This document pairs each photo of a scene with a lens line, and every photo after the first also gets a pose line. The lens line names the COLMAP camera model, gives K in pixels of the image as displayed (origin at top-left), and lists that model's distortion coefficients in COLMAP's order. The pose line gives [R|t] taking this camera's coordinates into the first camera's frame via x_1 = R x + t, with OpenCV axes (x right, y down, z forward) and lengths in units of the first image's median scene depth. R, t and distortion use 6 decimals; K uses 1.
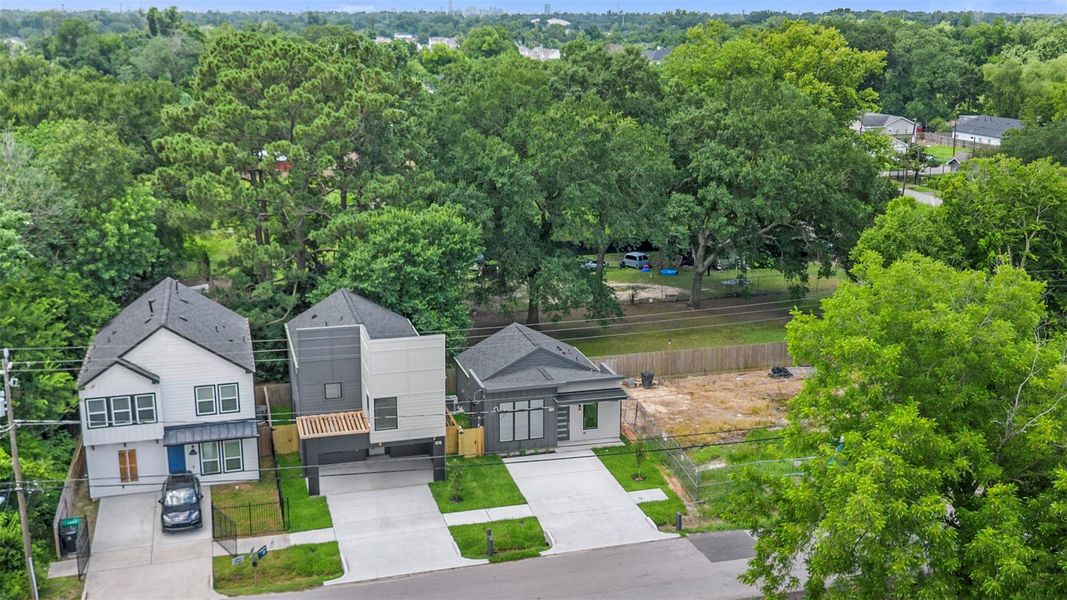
lens RADIAL K [[1144.4, 0, 533.5], [0, 1144.4, 300.0], [0, 0, 1]] dist [0.169943, -0.586391]
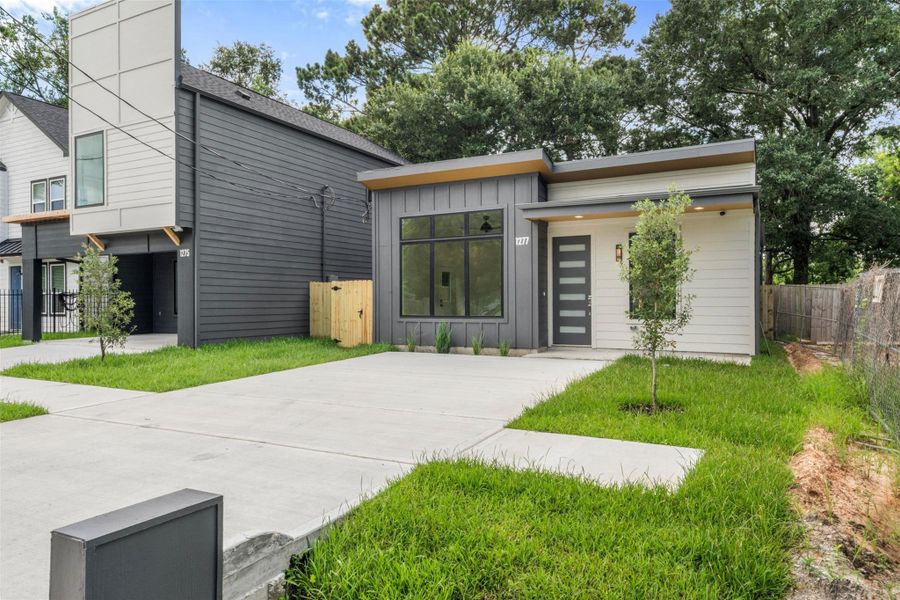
lens RADIAL K [[590.5, 0, 450.0], [0, 590.5, 300.0], [0, 0, 1]] dist [0.008999, 0.001971]
pose [[0.718016, -0.009972, -0.695956, 0.134757], [-0.168934, 0.967502, -0.188151, 0.156290], [0.675215, 0.252666, 0.692997, 0.860944]]
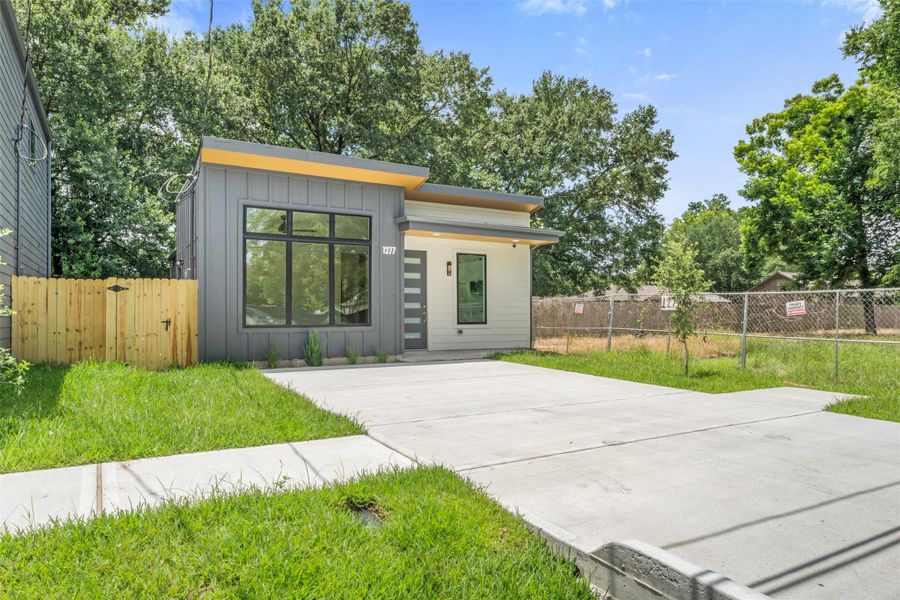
lens RADIAL K [[590.5, 0, 450.0], [0, 590.5, 300.0], [0, 0, 1]] dist [0.008999, 0.001971]
pose [[0.967038, -0.000963, 0.254630, -0.015337], [0.070229, 0.962215, -0.263078, 0.167319], [-0.244755, 0.272289, 0.930566, 0.819507]]
